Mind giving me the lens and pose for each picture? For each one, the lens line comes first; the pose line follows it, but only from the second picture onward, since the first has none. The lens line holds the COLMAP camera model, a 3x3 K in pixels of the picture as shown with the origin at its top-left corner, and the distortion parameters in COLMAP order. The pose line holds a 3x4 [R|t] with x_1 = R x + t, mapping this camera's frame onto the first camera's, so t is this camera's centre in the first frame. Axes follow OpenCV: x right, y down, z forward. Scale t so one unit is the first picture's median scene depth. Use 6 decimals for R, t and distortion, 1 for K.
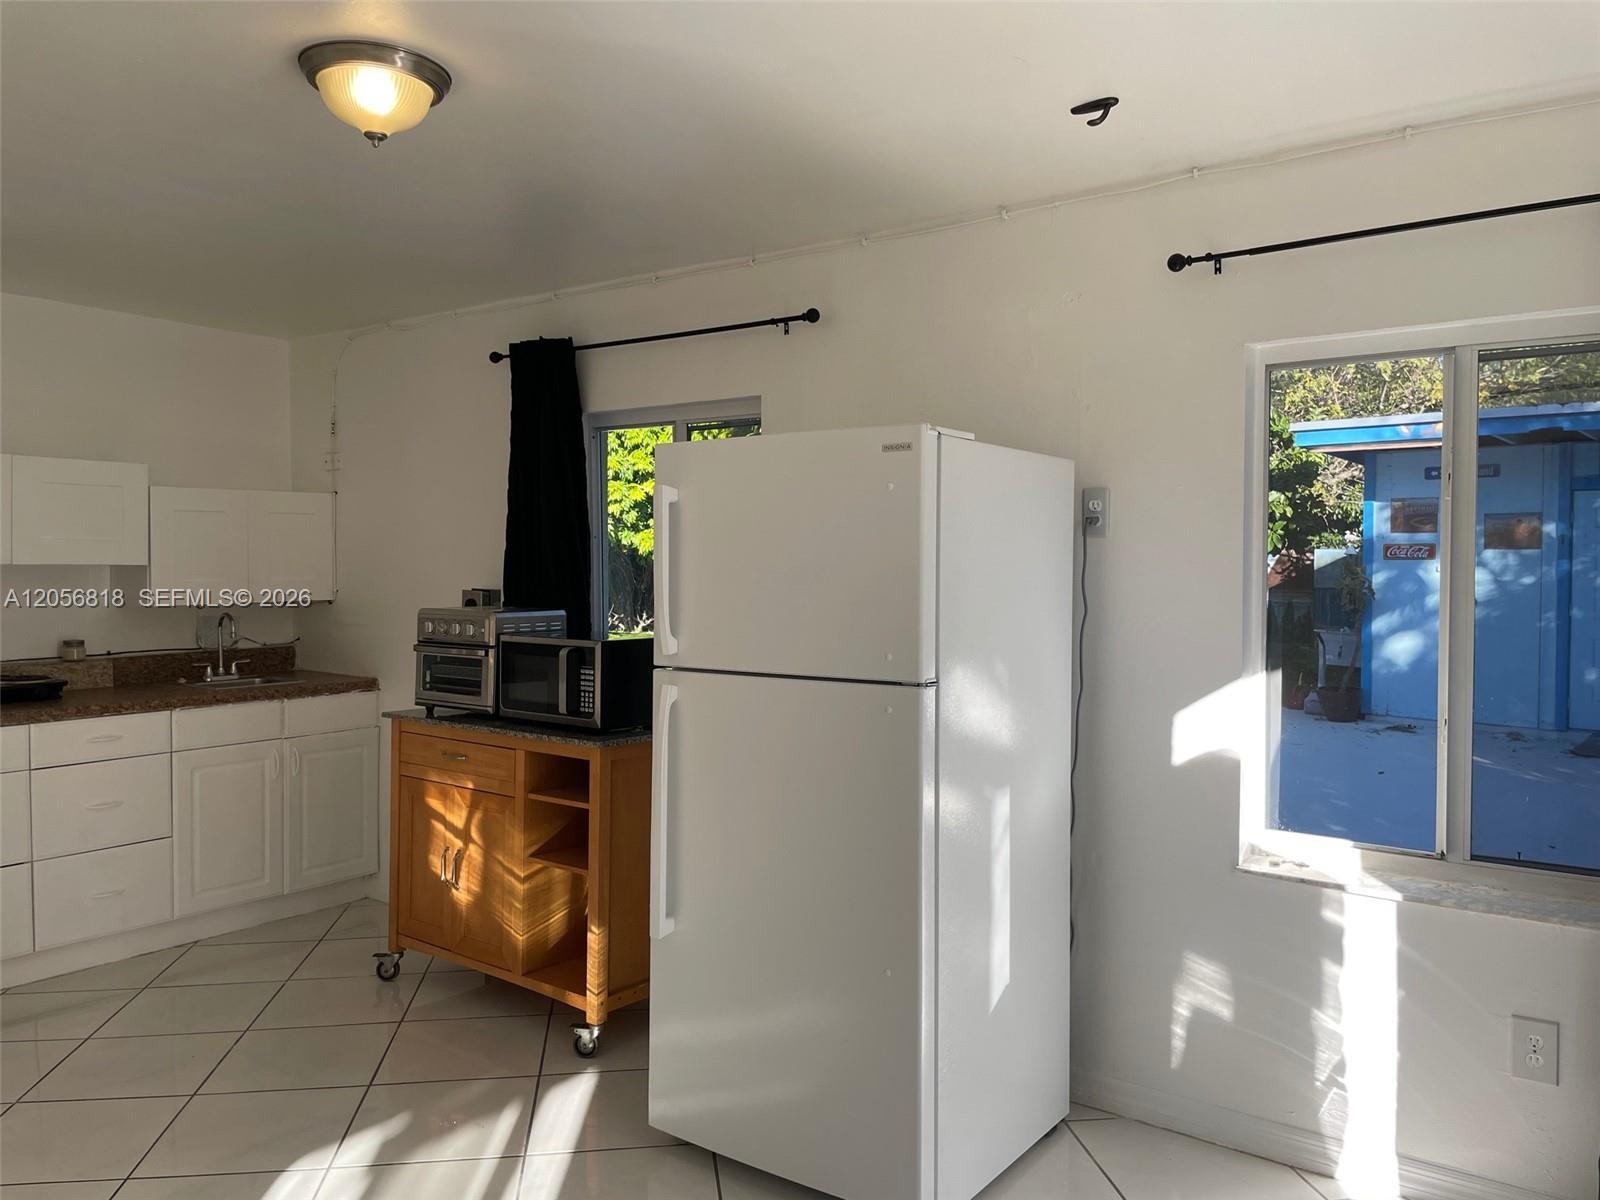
lens RADIAL K [[1194.8, 0, 801.6], [0, 1194.8, 592.2], [0, 0, 1]] dist [0.112177, -0.155035]
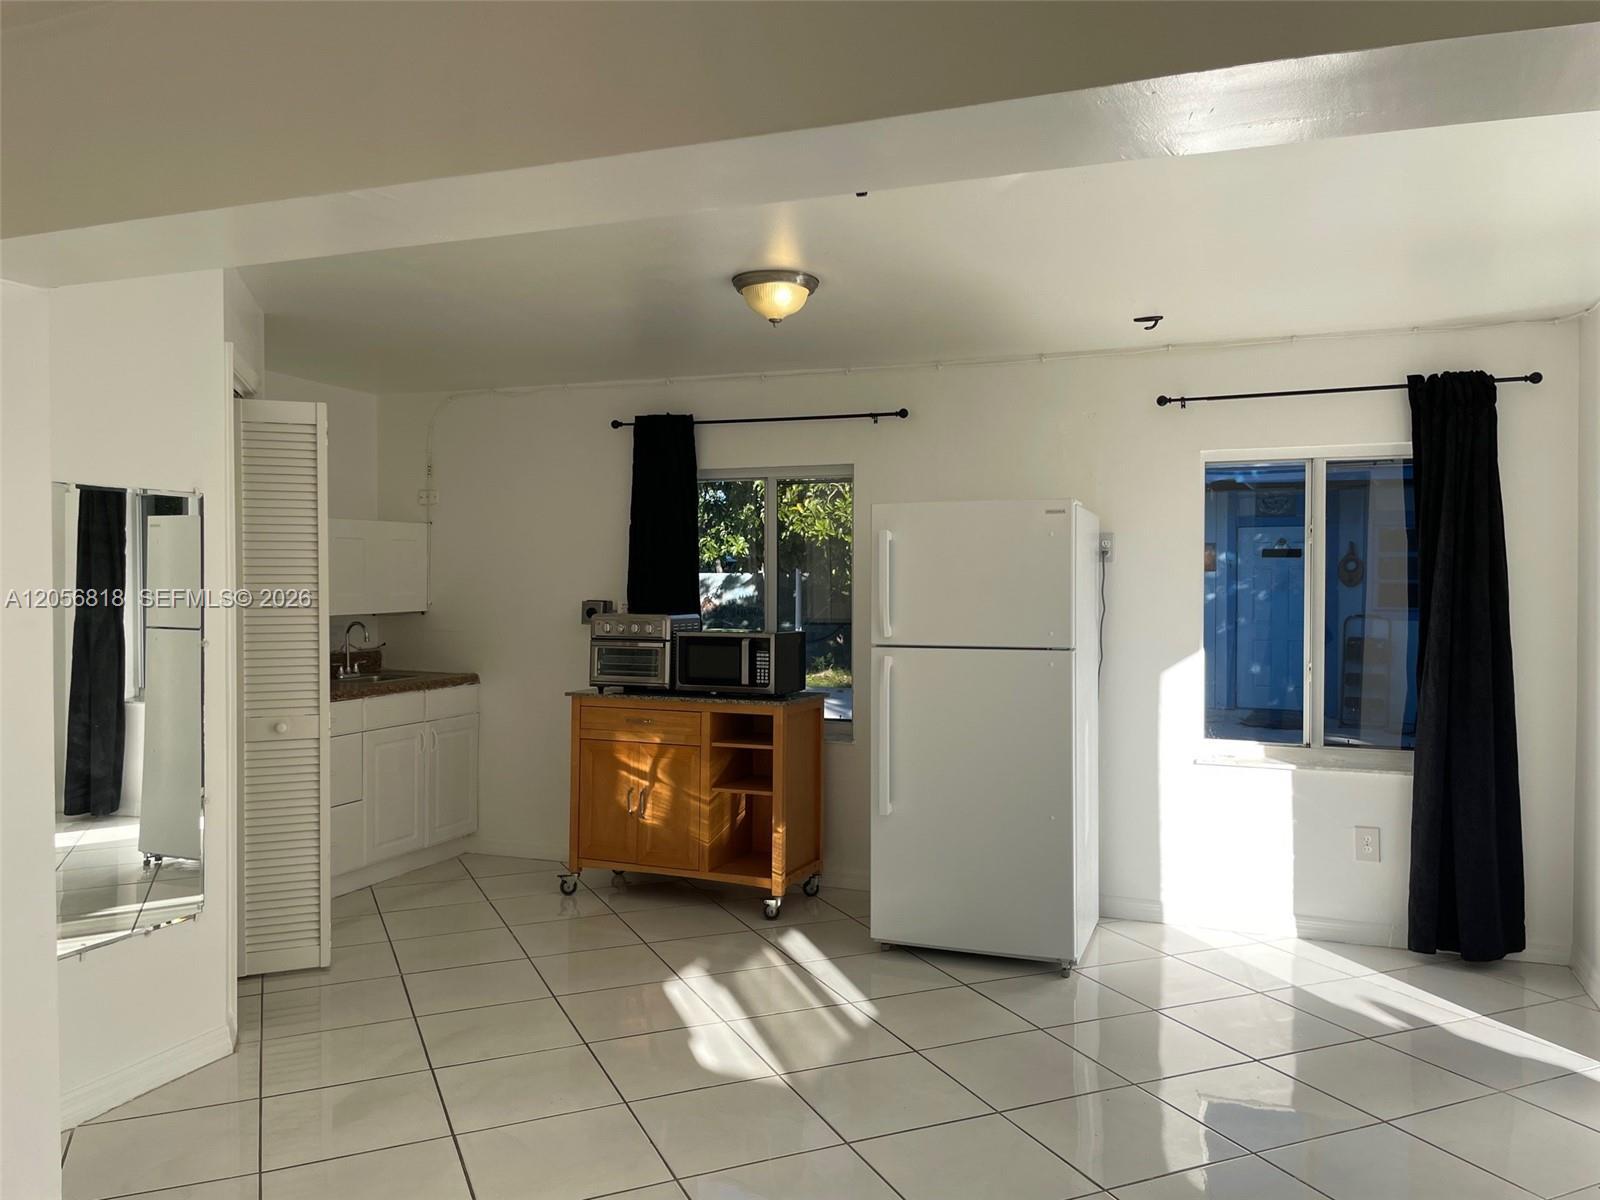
lens RADIAL K [[1194.8, 0, 801.6], [0, 1194.8, 592.2], [0, 0, 1]] dist [0.112177, -0.155035]
pose [[0.963428, -0.002870, 0.267952, -0.480658], [0.007388, 0.999847, -0.015853, 0.012980], [-0.267865, 0.017253, 0.963302, -0.369089]]
